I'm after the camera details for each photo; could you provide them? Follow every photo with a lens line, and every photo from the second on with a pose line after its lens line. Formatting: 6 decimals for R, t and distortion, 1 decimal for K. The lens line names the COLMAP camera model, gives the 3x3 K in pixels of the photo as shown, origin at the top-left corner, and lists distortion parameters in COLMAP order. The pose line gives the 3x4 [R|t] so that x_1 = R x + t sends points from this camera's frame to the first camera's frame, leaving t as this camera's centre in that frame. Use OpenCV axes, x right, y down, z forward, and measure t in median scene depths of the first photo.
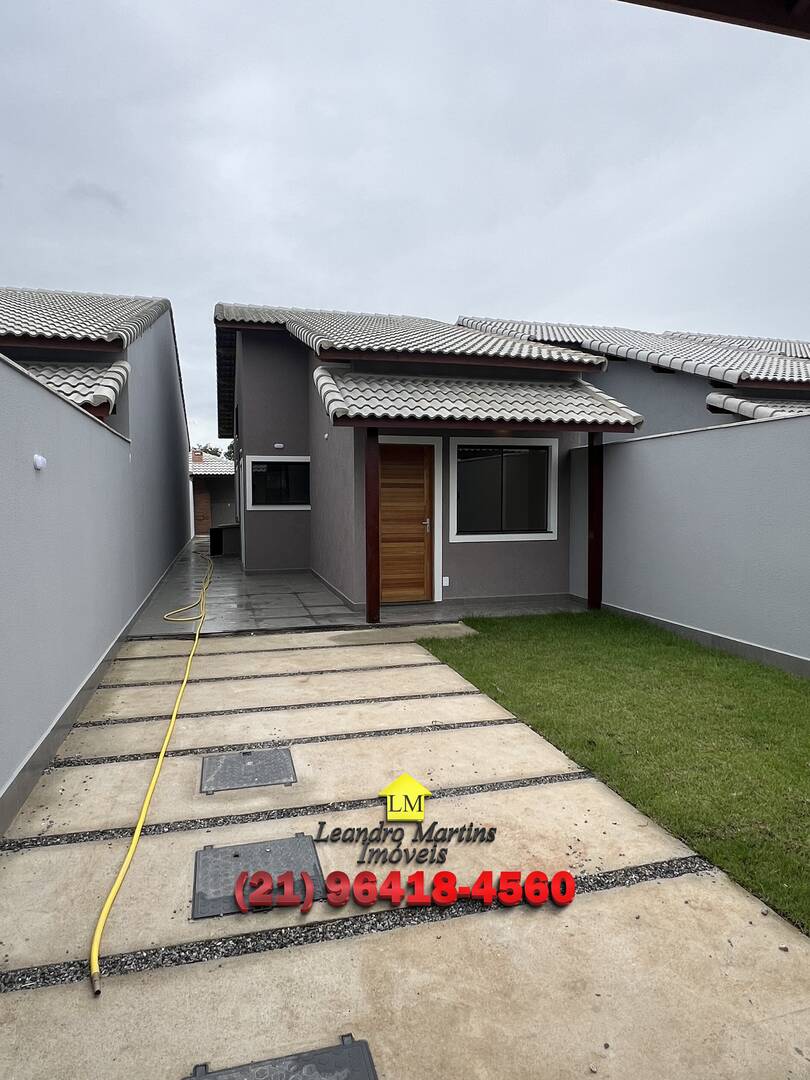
lens RADIAL K [[681.4, 0, 403.5], [0, 681.4, 543.6], [0, 0, 1]] dist [-0.000323, -0.000039]
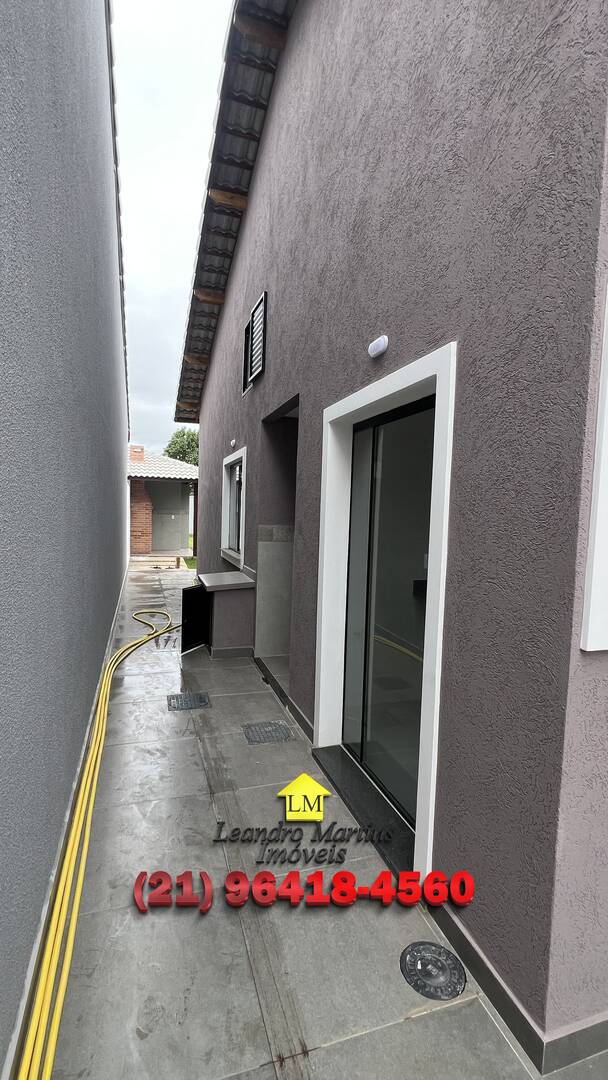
lens RADIAL K [[497.0, 0, 306.7], [0, 497.0, 541.2], [0, 0, 1]] dist [-0.003287, 0.000429]
pose [[0.997633, 0.032326, 0.060696, -0.454009], [-0.032169, 0.999476, -0.003571, -0.106708], [-0.060780, 0.001610, 0.998150, 1.369937]]
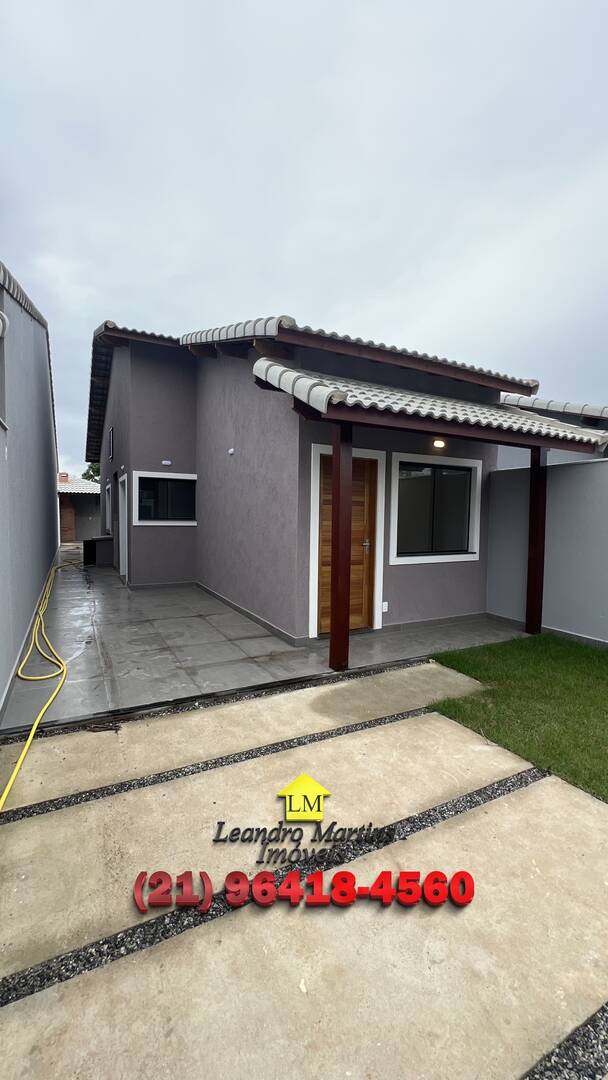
lens RADIAL K [[439.6, 0, 304.0], [0, 439.6, 540.0], [0, 0, 1]] dist [-0.000390, 0.000111]
pose [[0.974509, 0.004638, 0.224299, -0.198485], [-0.002147, 0.999933, -0.011348, -0.031700], [-0.224336, 0.010578, 0.974454, 0.480172]]
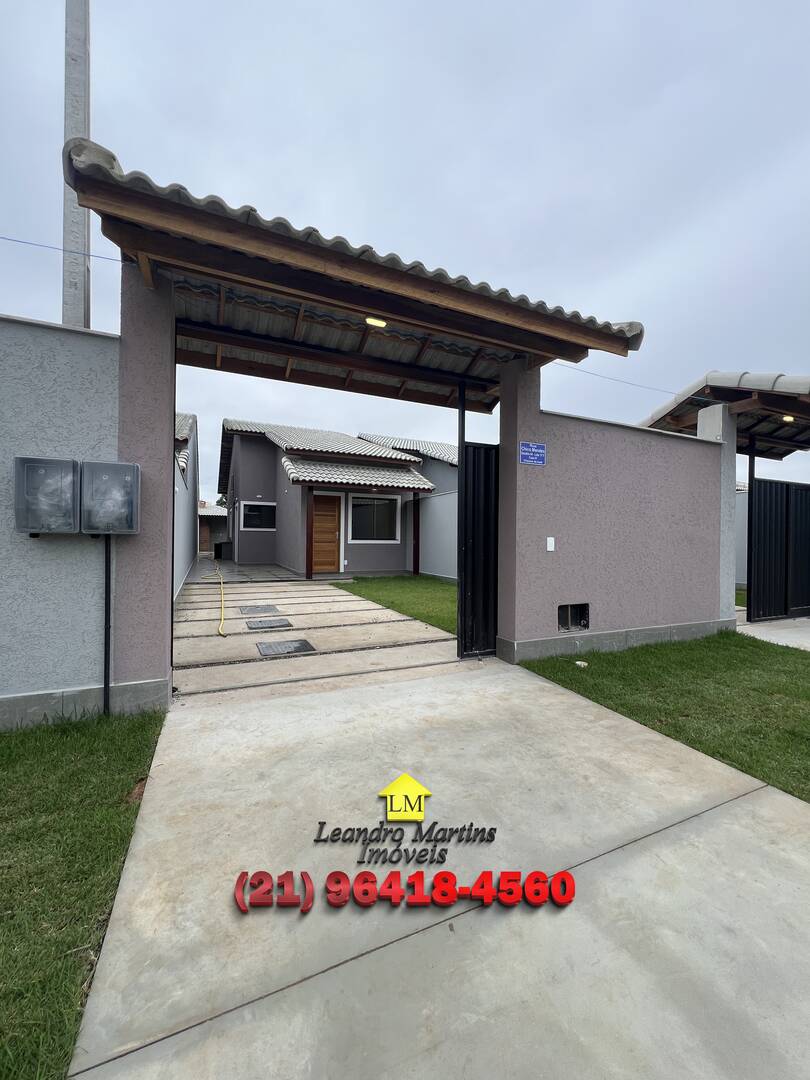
lens RADIAL K [[430.9, 0, 405.0], [0, 430.9, 540.0], [0, 0, 1]] dist [-0.002063, -0.000064]
pose [[0.985120, 0.015990, 0.171122, 0.016349], [-0.004652, 0.997779, -0.066454, 0.080121], [-0.171805, 0.064669, 0.983006, -0.339863]]
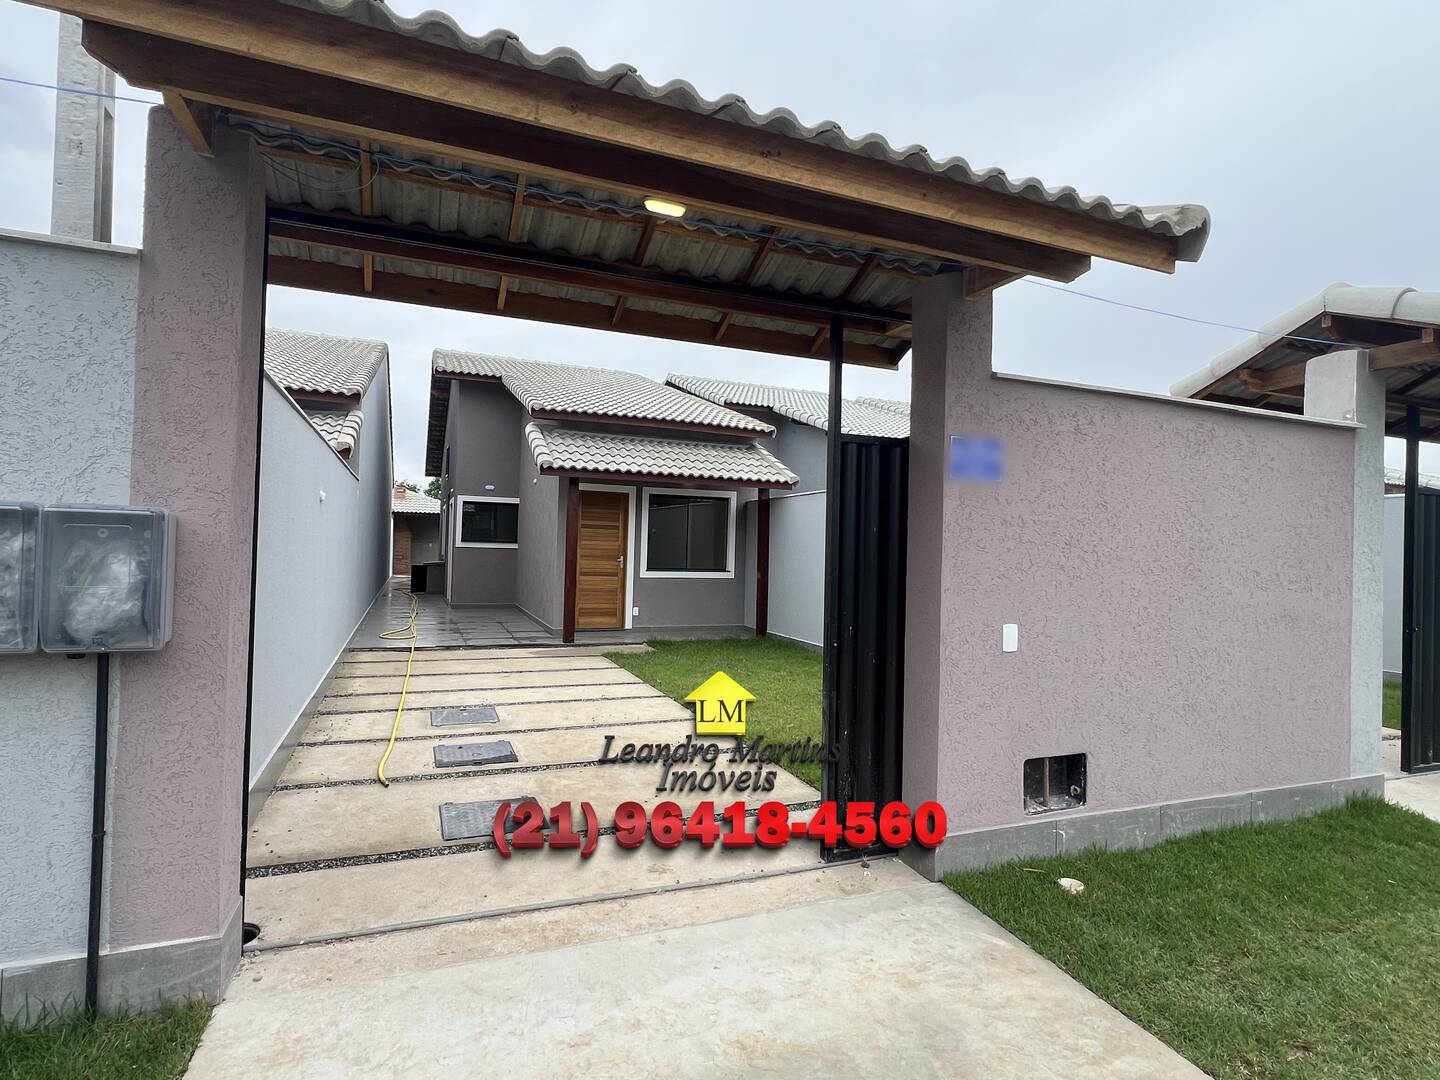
lens RADIAL K [[746.0, 0, 714.0], [0, 746.0, 539.1], [0, 0, 1]] dist [-0.001254, 0.000382]
pose [[0.992145, 0.032832, 0.120711, 0.040959], [-0.023152, 0.996466, -0.080739, 0.035438], [-0.122935, 0.077310, 0.989399, -0.294020]]
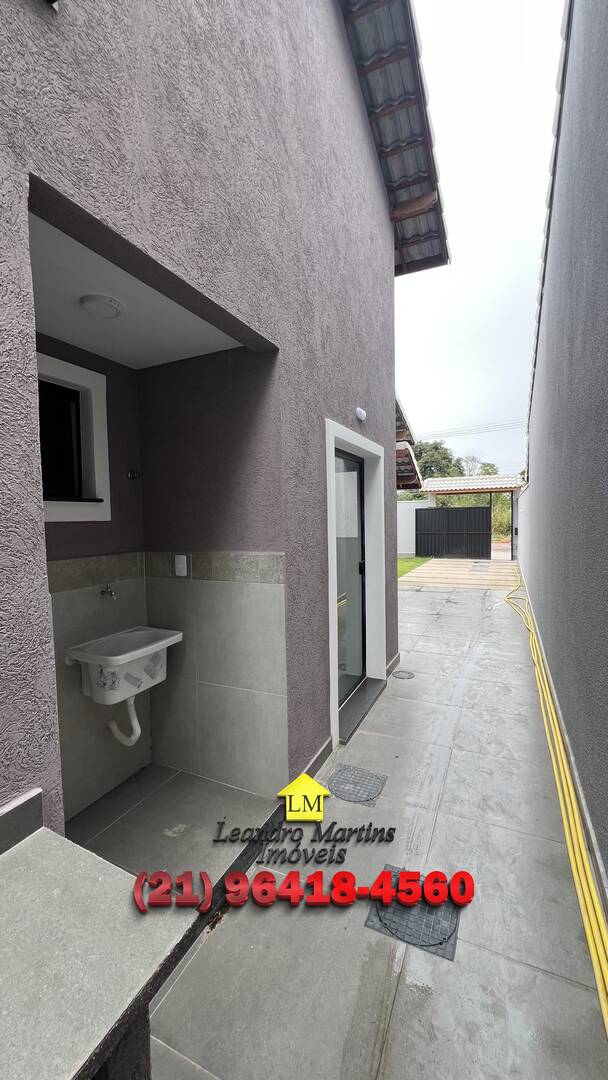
lens RADIAL K [[430.2, 0, 307.5], [0, 430.2, 537.7], [0, 0, 1]] dist [-0.024957, 0.000047]
pose [[-0.768030, -0.007678, 0.640368, -0.623064], [0.069009, 0.993113, 0.094675, -0.149726], [-0.636685, 0.116904, -0.762211, 2.025156]]
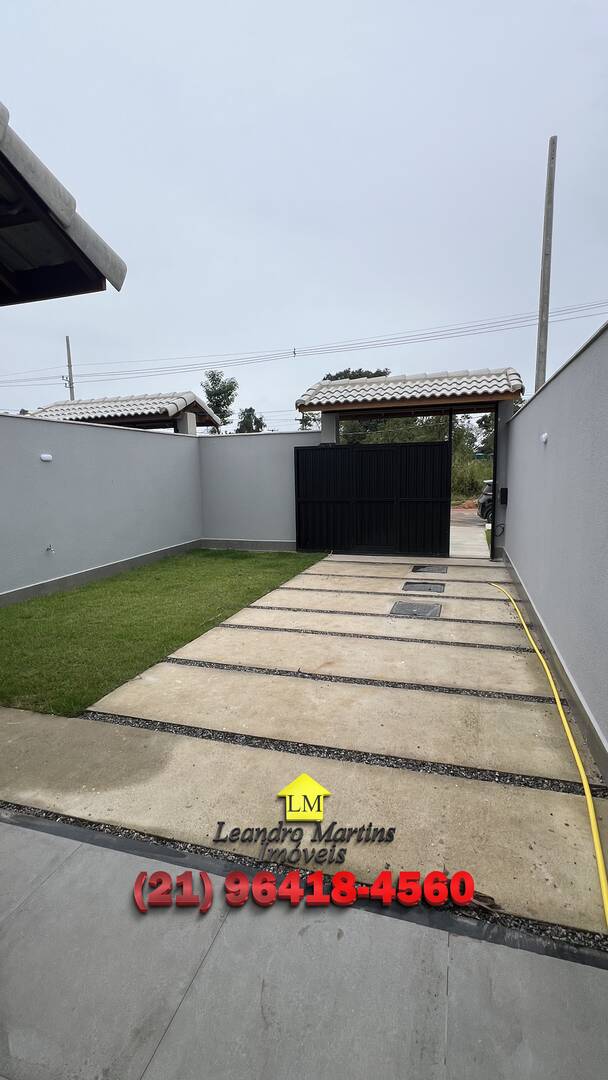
lens RADIAL K [[497.0, 0, 306.7], [0, 497.0, 541.2], [0, 0, 1]] dist [-0.003287, 0.000429]
pose [[-0.845569, -0.053831, 0.531145, -0.324881], [0.059595, 0.979168, 0.194111, -0.066484], [-0.530529, 0.195788, -0.824746, 1.059550]]
